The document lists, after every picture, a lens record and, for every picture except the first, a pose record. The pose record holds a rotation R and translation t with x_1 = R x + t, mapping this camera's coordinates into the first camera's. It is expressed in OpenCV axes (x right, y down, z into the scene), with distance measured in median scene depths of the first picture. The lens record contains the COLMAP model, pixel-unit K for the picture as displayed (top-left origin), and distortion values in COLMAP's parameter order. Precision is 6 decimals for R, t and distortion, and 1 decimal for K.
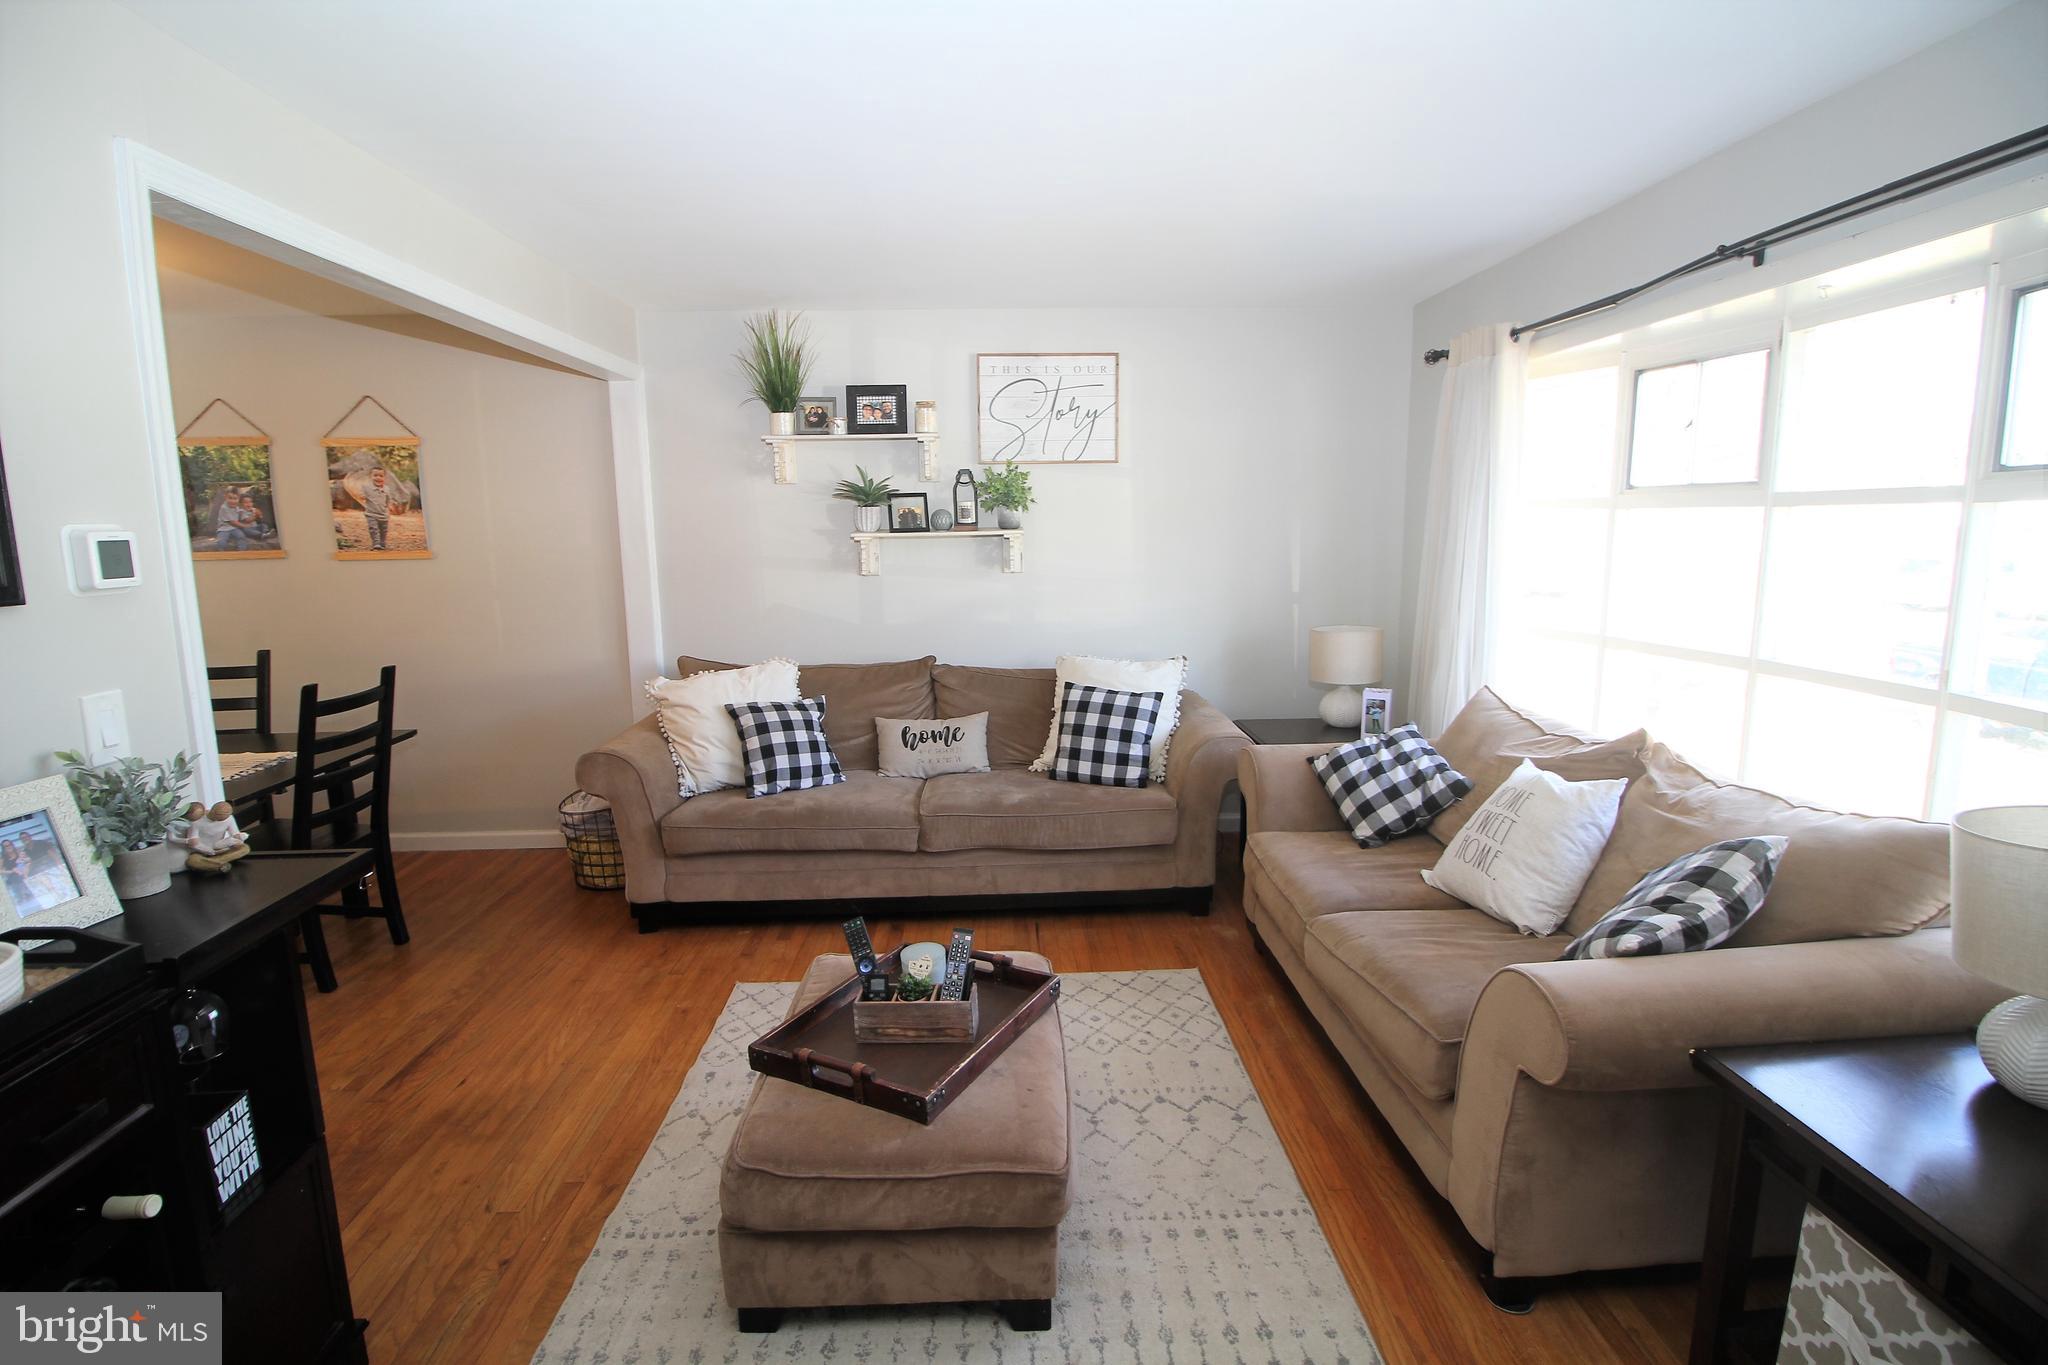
lens RADIAL K [[943.0, 0, 1019.8], [0, 943.0, 670.2], [0, 0, 1]] dist [-0.001713, -0.012388]
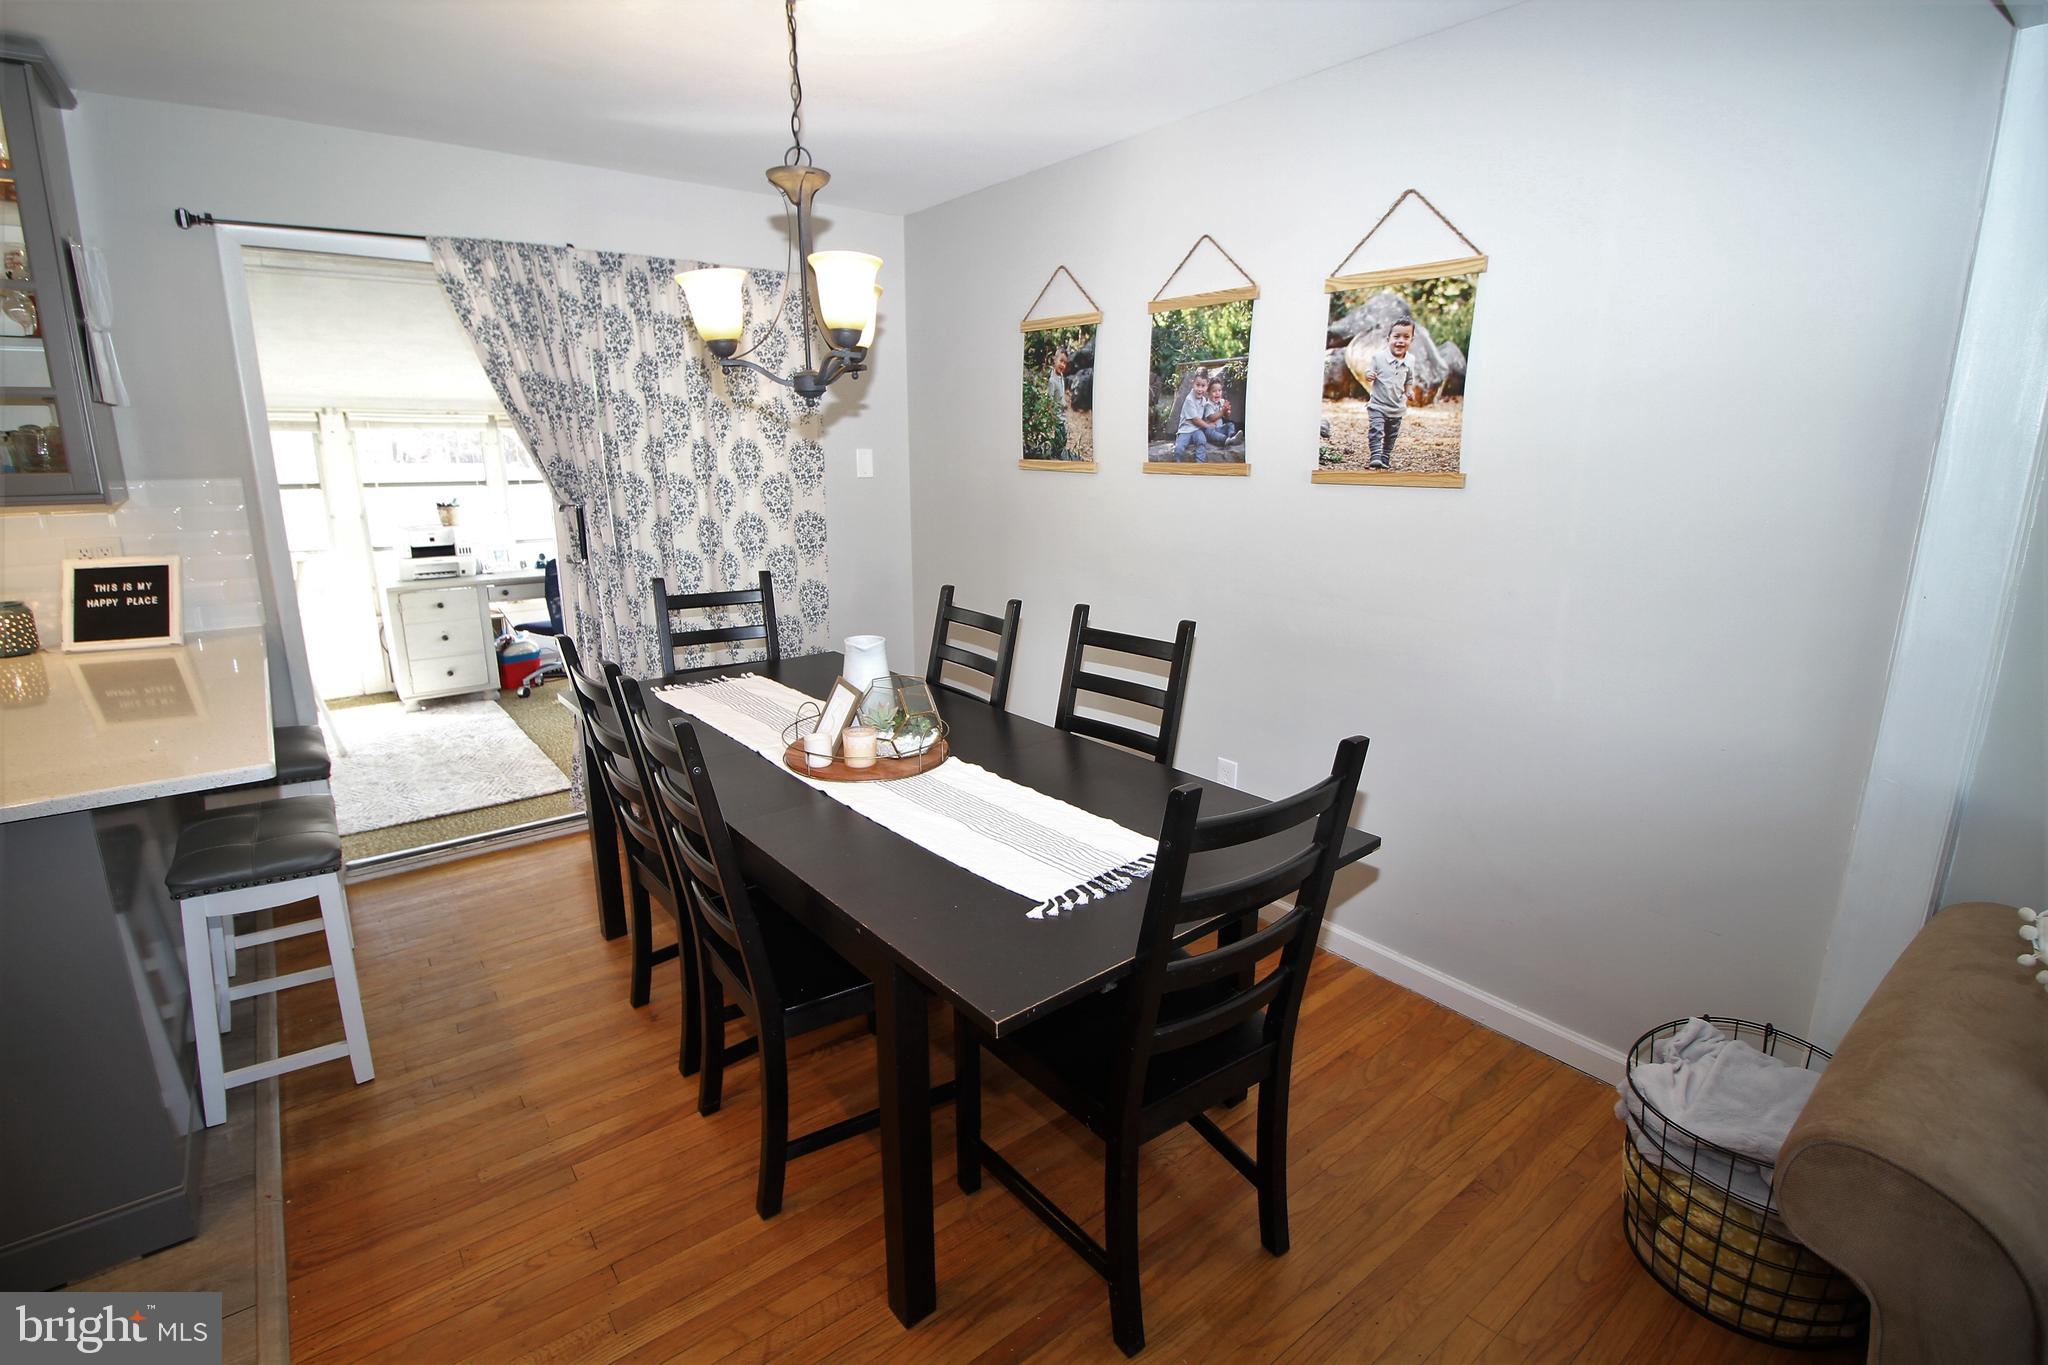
lens RADIAL K [[943.0, 0, 1013.3], [0, 943.0, 674.7], [0, 0, 1]] dist [-0.001713, -0.012388]
pose [[0.584506, 0.204694, -0.785145, -0.359837], [-0.132008, 0.978753, 0.156895, -0.070883], [0.800579, 0.011939, 0.599109, 0.513962]]
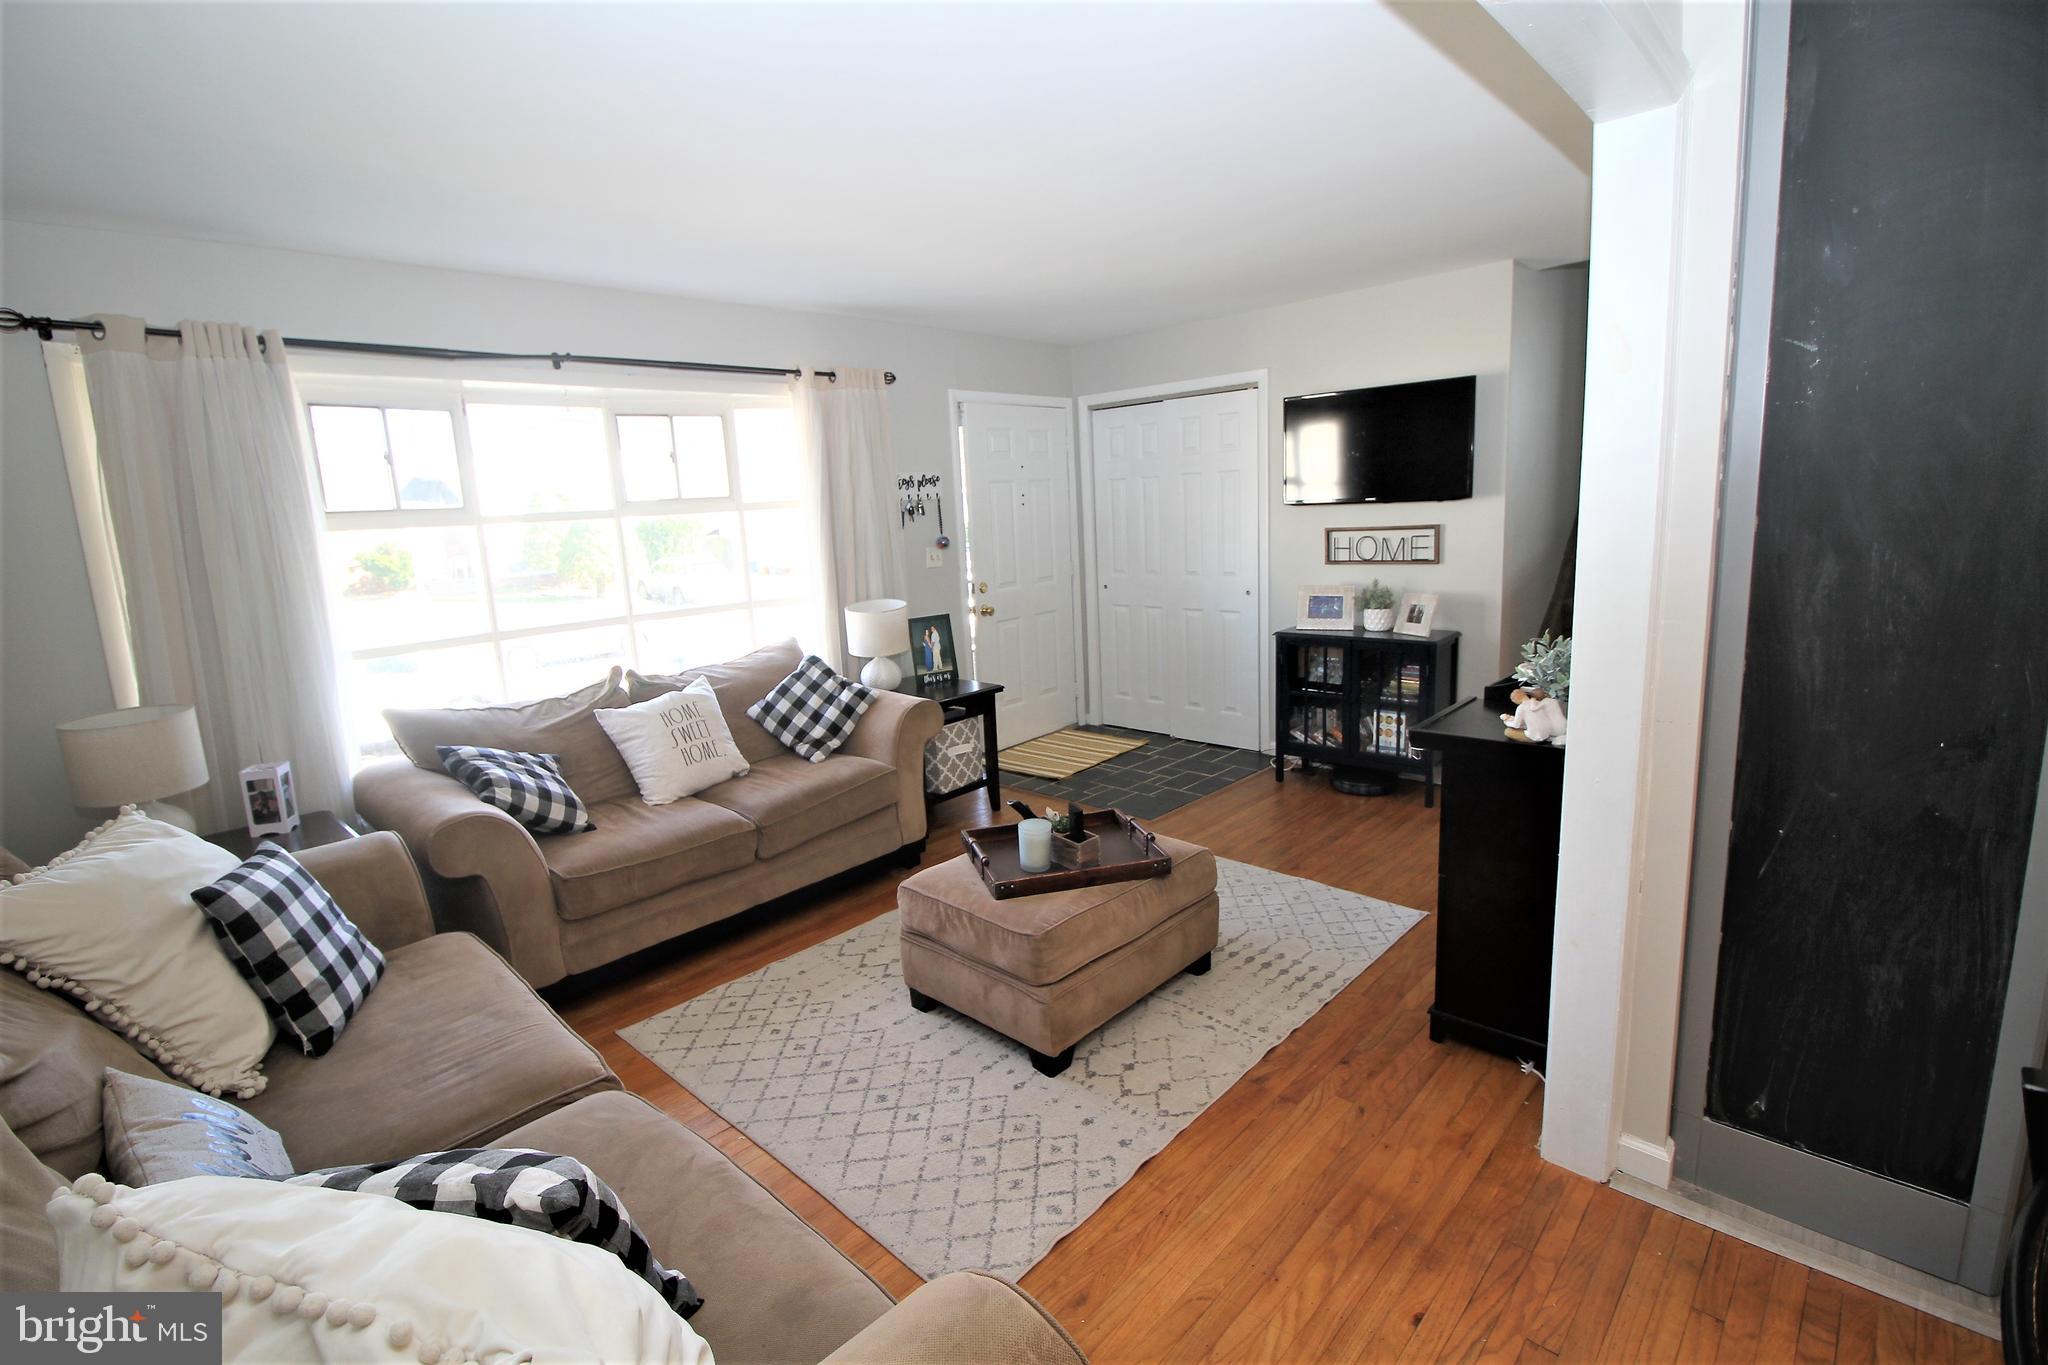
lens RADIAL K [[943.0, 0, 1014.7], [0, 943.0, 670.6], [0, 0, 1]] dist [-0.001713, -0.012388]
pose [[-0.698038, -0.077974, 0.711803, -0.551173], [0.166543, 0.949114, 0.267293, -0.146224], [-0.696424, 0.305126, -0.649531, 0.986875]]
